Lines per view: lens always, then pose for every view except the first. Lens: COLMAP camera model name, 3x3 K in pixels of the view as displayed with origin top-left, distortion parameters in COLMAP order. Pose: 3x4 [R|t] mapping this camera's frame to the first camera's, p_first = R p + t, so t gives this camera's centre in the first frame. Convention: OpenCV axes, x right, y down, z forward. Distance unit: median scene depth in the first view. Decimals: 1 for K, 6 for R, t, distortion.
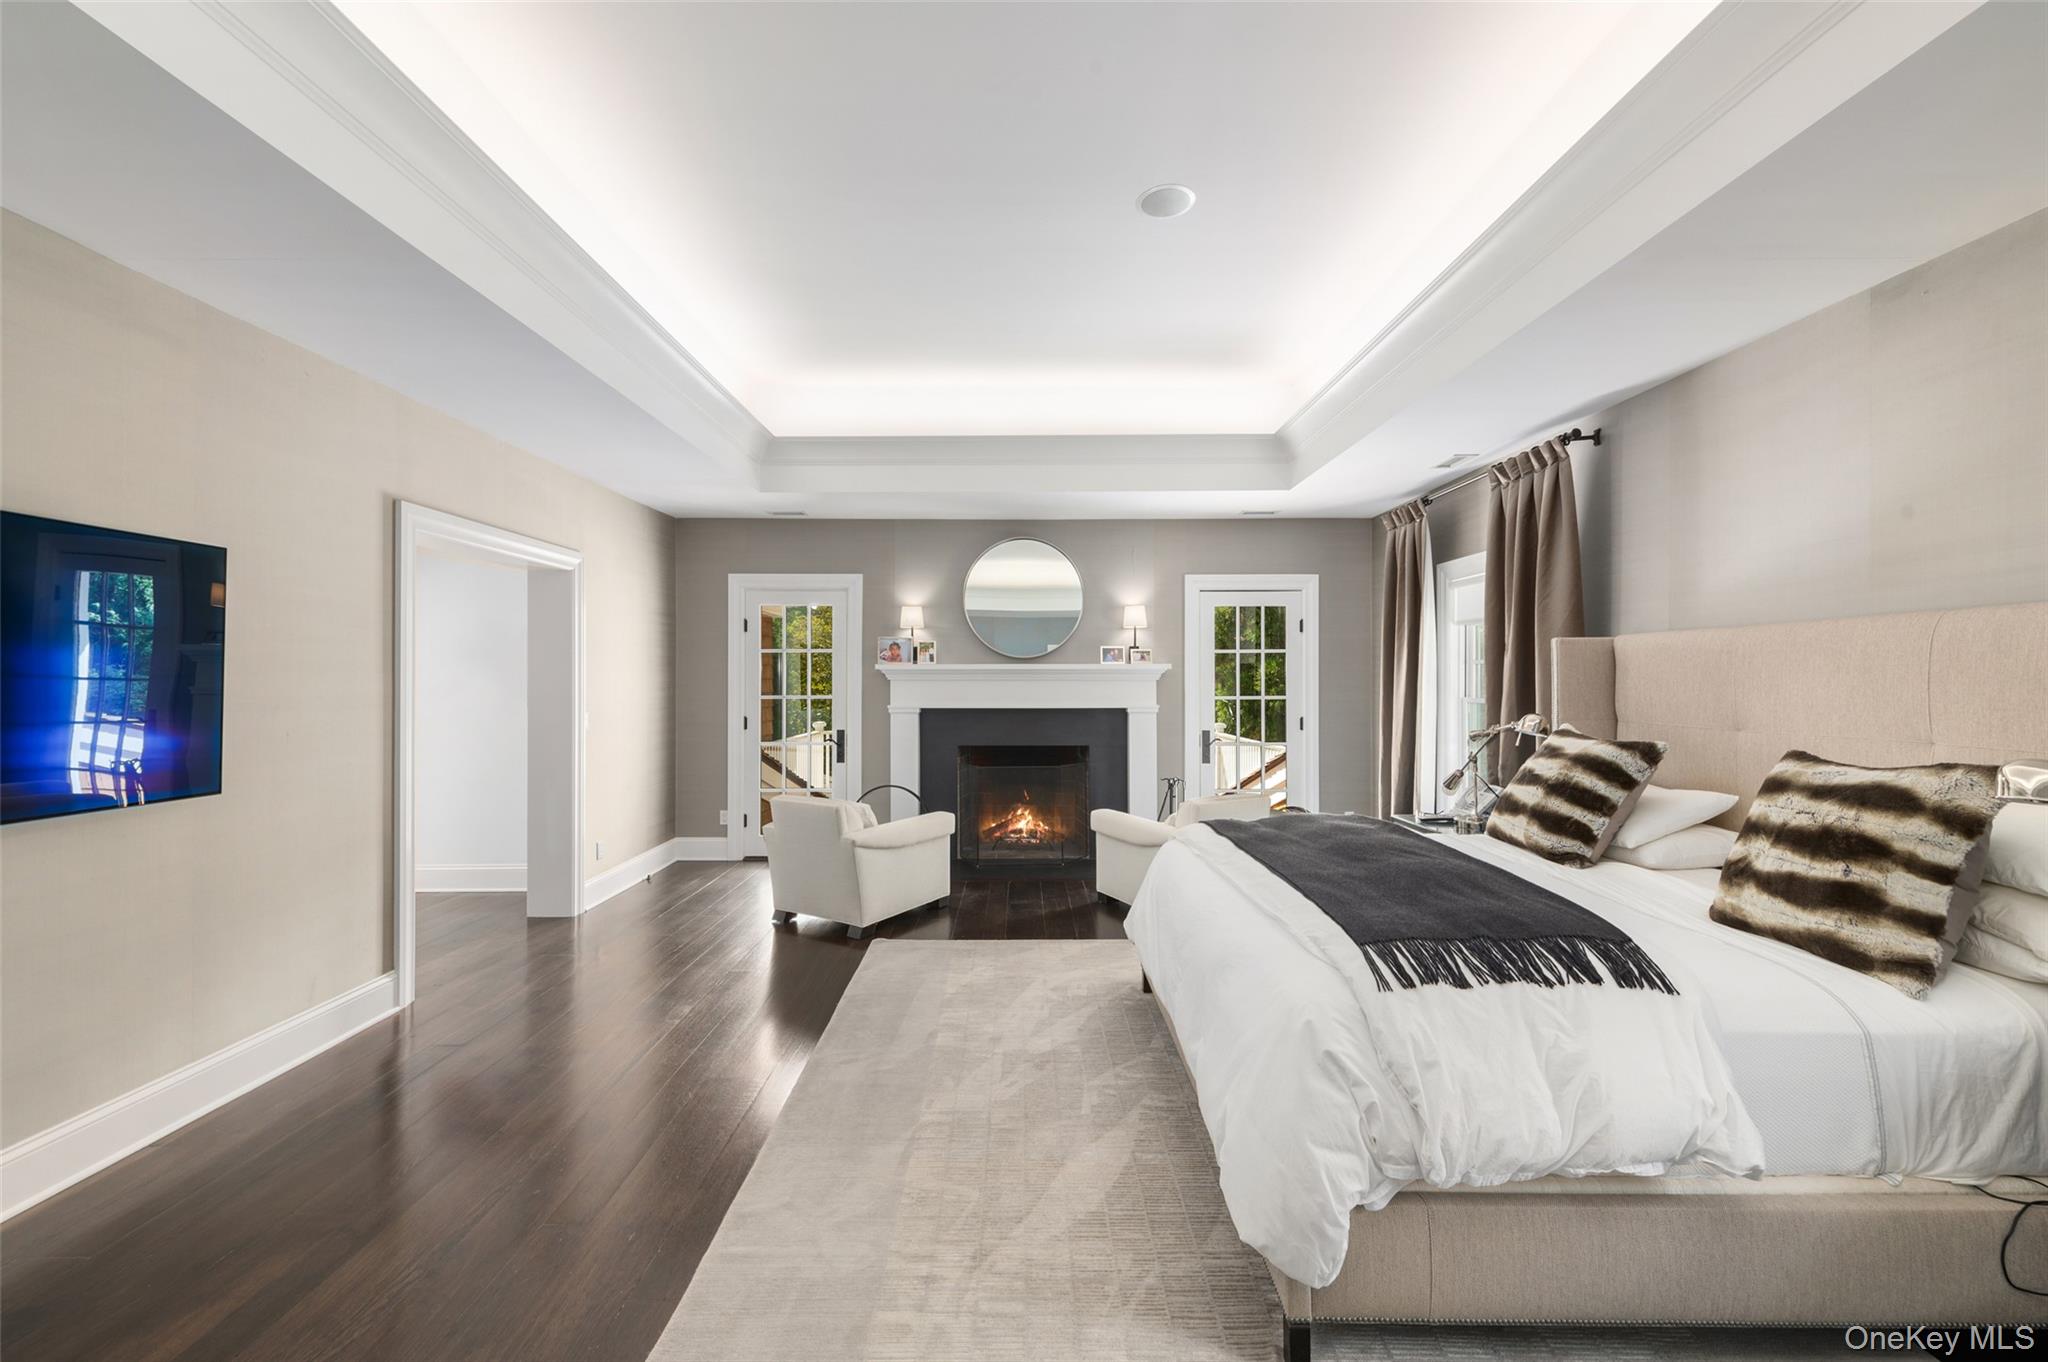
lens RADIAL K [[810.9, 0, 1014.0], [0, 810.9, 681.9], [0, 0, 1]] dist [0.011500, -0.003065]
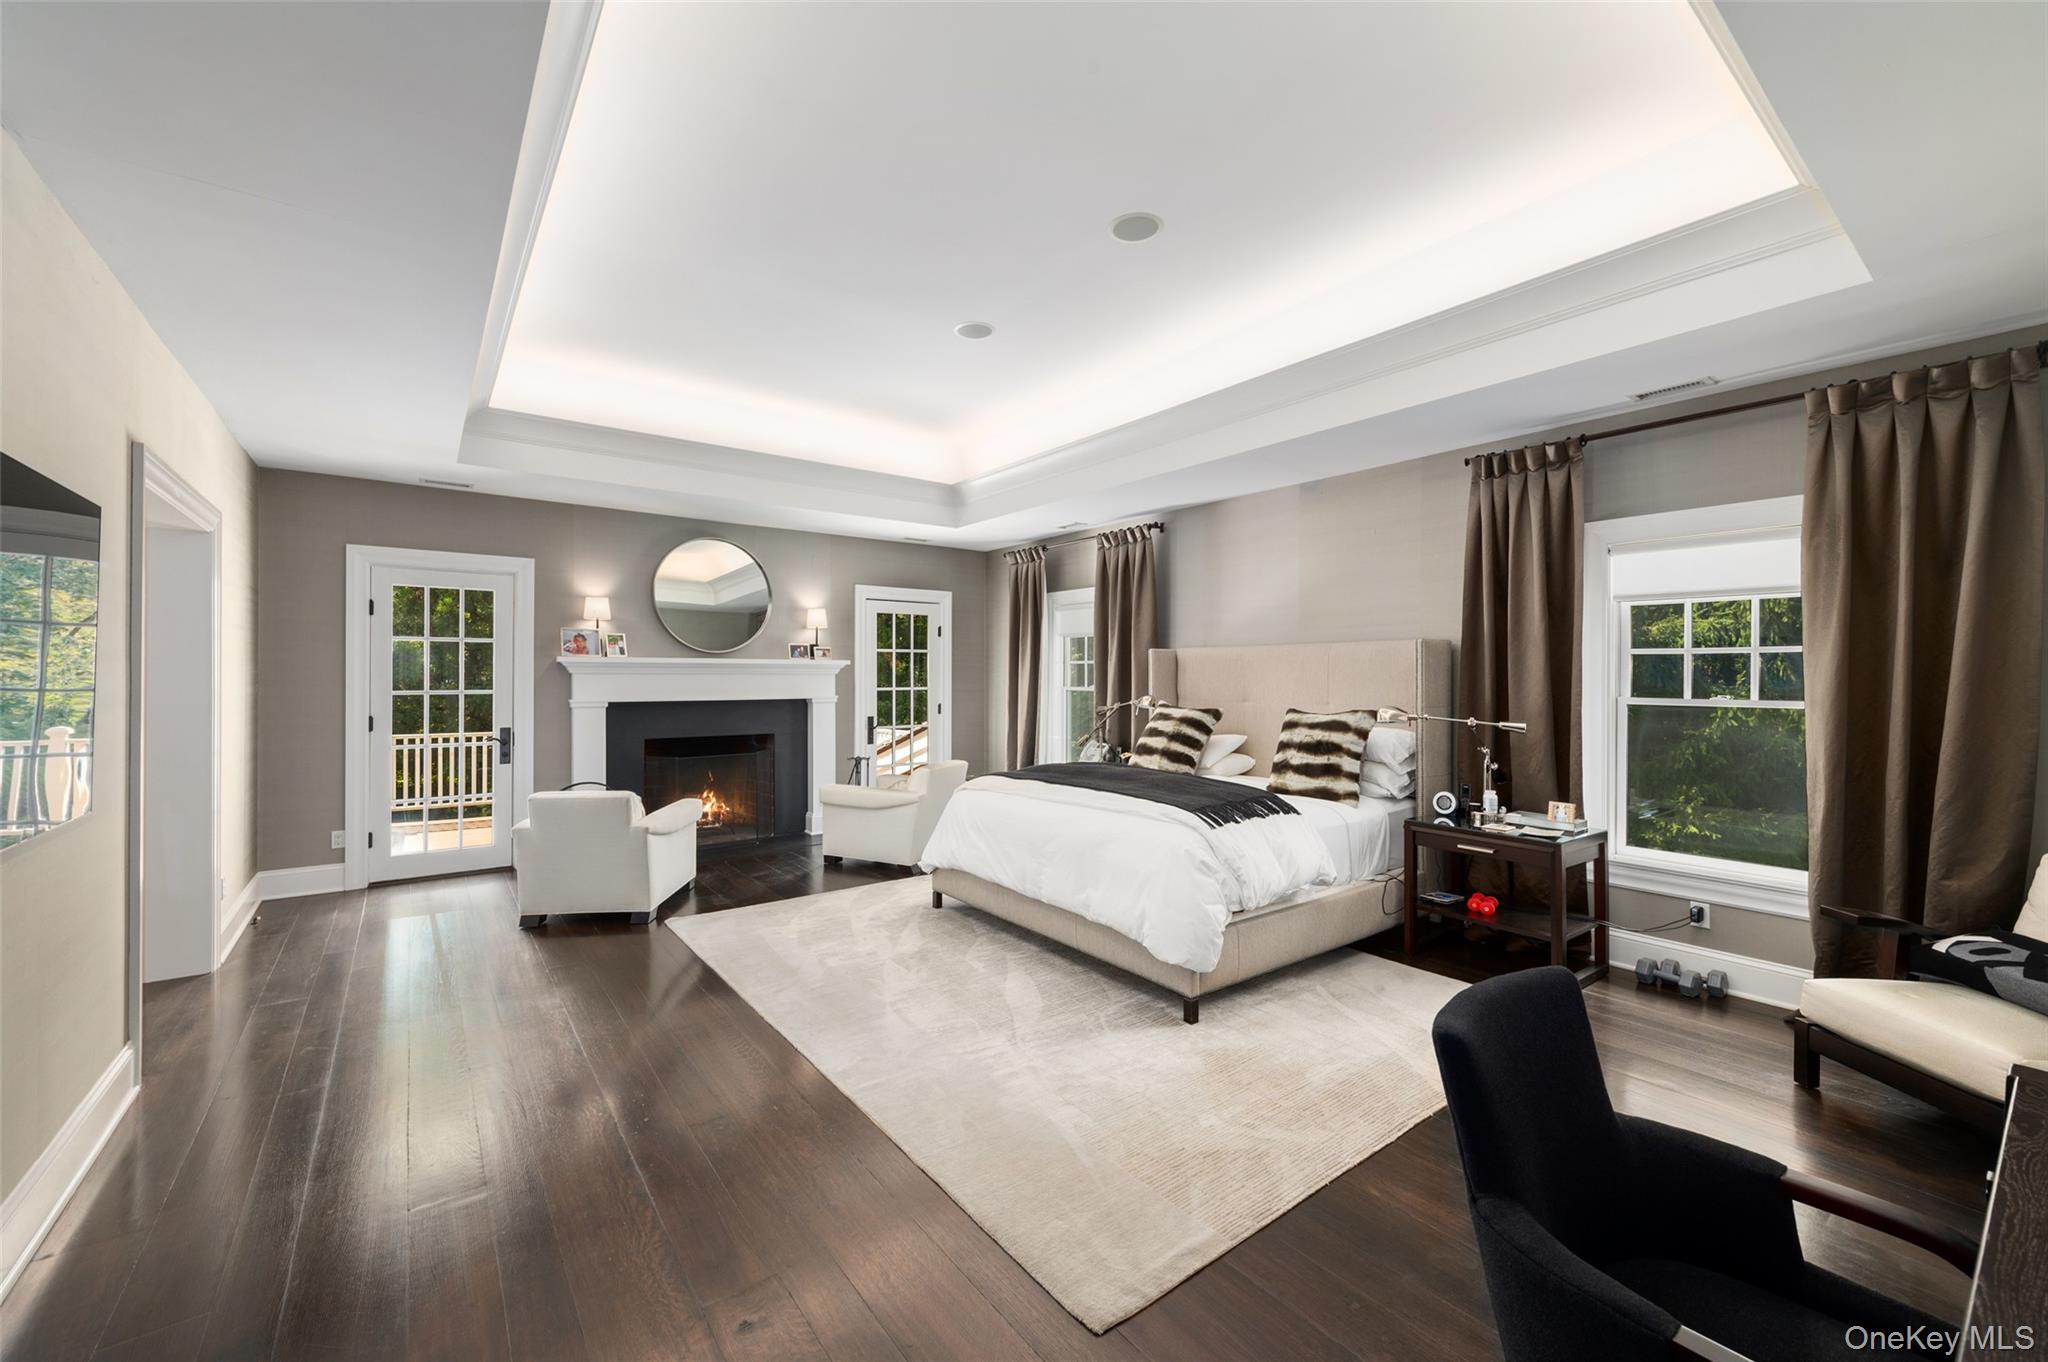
lens RADIAL K [[810.9, 0, 1025.8], [0, 810.9, 675.8], [0, 0, 1]] dist [0.011500, -0.003065]
pose [[0.793669, 0.001383, 0.608348, -0.462969], [-0.000899, 0.999999, -0.001101, 0.002320], [-0.608349, 0.000327, 0.793670, -0.124711]]
